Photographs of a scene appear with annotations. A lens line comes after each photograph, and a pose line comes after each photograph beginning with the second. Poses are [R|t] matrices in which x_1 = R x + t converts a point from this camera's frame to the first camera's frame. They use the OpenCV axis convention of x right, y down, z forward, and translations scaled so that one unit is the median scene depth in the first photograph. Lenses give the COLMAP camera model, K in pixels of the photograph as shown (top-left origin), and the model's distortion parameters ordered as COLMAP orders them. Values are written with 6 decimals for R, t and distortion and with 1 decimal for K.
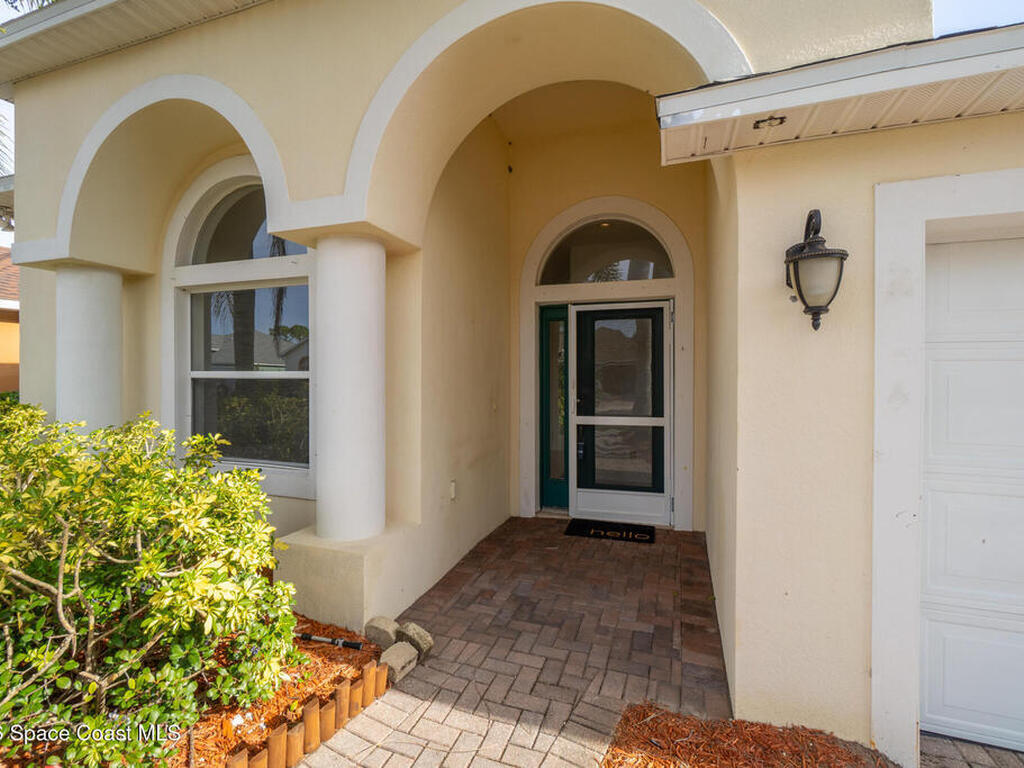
lens RADIAL K [[497.1, 0, 500.9], [0, 497.1, 373.3], [0, 0, 1]] dist [0.001810, 0.000461]
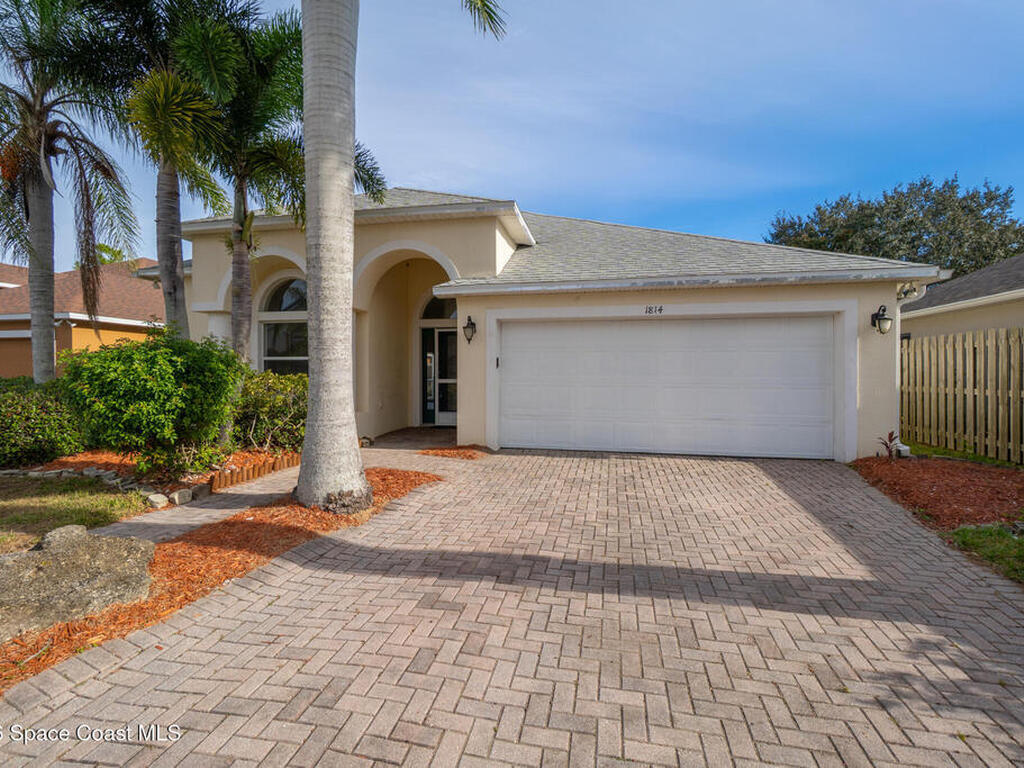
lens RADIAL K [[490.7, 0, 501.8], [0, 490.7, 377.3], [0, 0, 1]] dist [-0.001208, 0.001142]
pose [[0.989900, 0.000198, 0.141768, 0.125492], [-0.001338, 0.999968, 0.007943, 0.060784], [-0.141762, -0.008052, 0.989868, -1.218363]]
